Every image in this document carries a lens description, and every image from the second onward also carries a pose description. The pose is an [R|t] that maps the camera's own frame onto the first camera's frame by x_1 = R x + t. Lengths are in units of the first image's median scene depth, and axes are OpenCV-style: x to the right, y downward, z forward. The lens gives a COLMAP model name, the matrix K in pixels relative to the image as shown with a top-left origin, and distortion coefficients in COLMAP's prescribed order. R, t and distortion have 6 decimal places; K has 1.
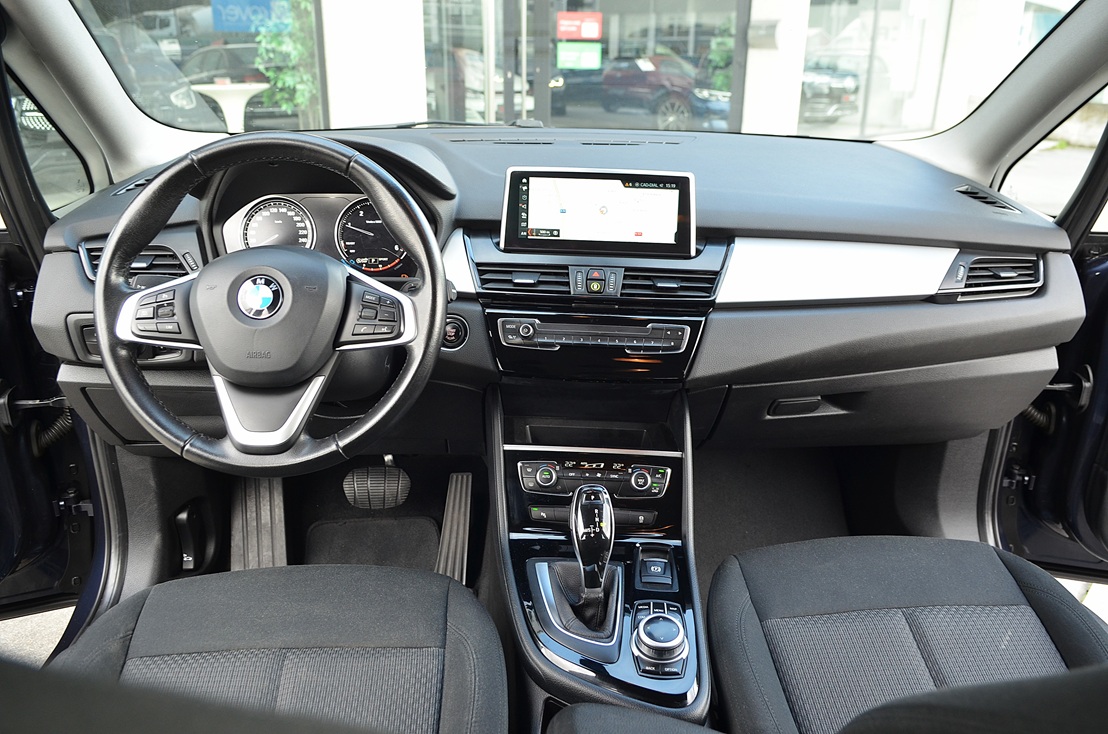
lens RADIAL K [[801.6, 0, 560.5], [0, 801.6, 366.5], [0, 0, 1]] dist [-0.026903, -0.030317]
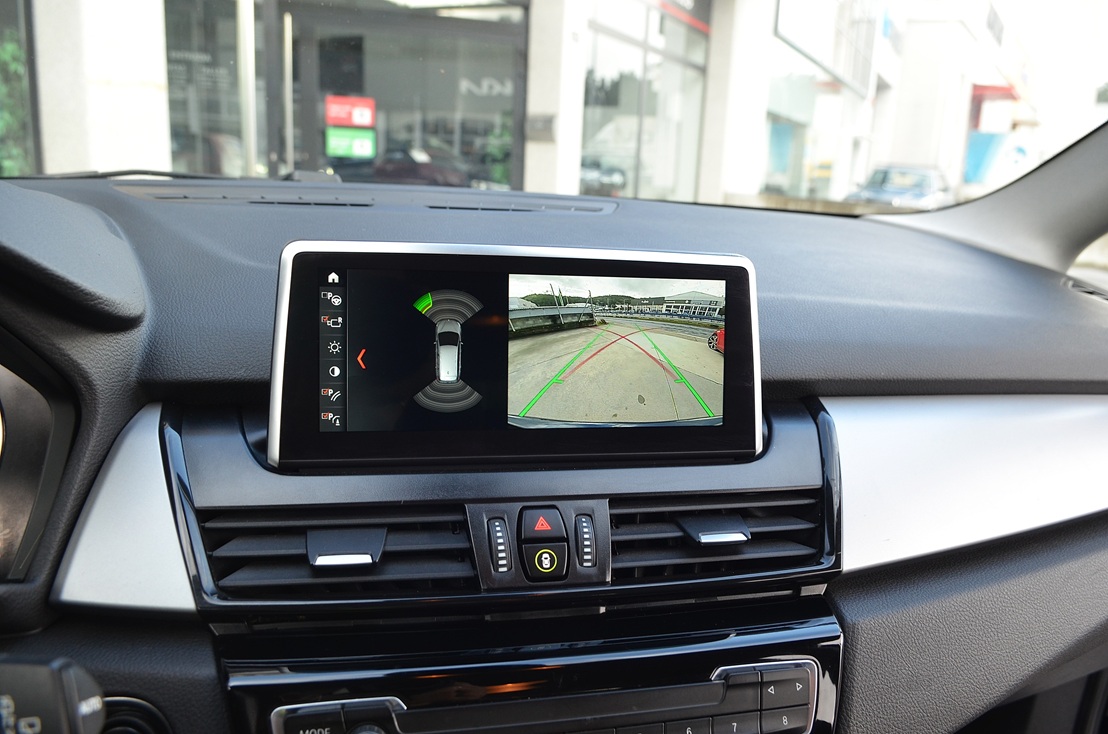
lens RADIAL K [[801.6, 0, 559.2], [0, 801.6, 366.3], [0, 0, 1]] dist [-0.026903, -0.030317]
pose [[0.961716, -0.035200, 0.271778, -0.045747], [0.065410, 0.992538, -0.102908, -0.145209], [-0.266127, 0.116745, 0.956842, 0.615169]]
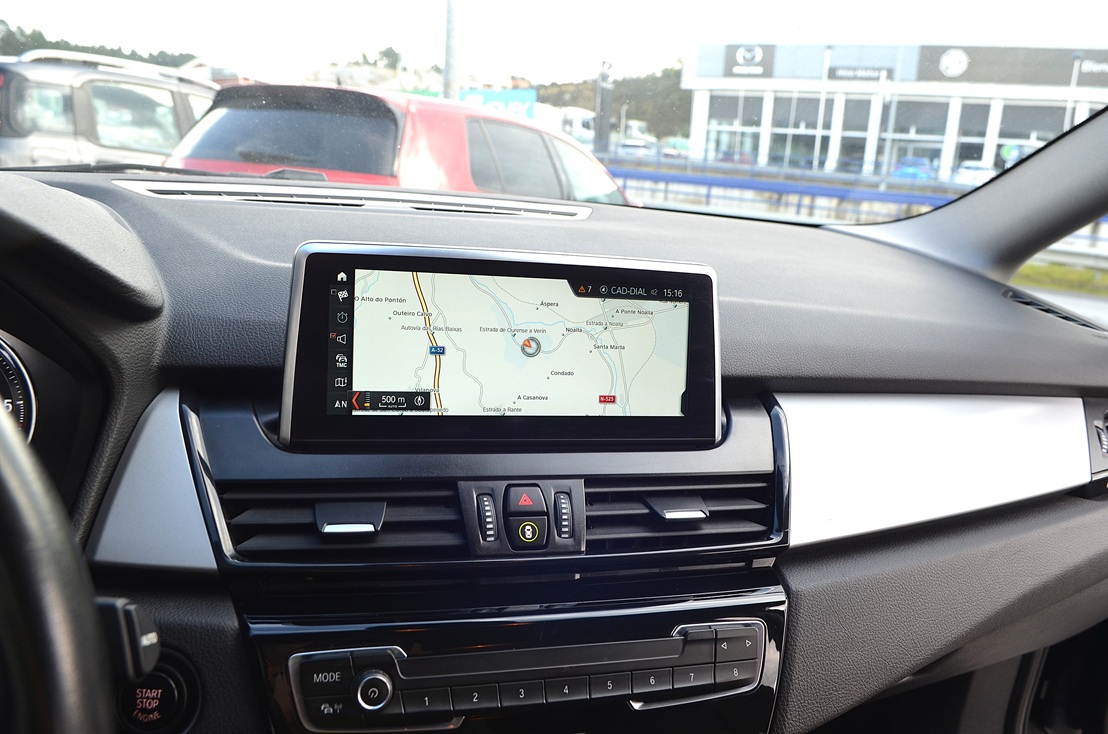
lens RADIAL K [[801.6, 0, 553.6], [0, 801.6, 369.1], [0, 0, 1]] dist [-0.026903, -0.030317]
pose [[0.952223, -0.019179, 0.304801, -0.066608], [0.049853, 0.994401, -0.093172, -0.139603], [-0.301308, 0.103916, 0.947848, 0.574153]]
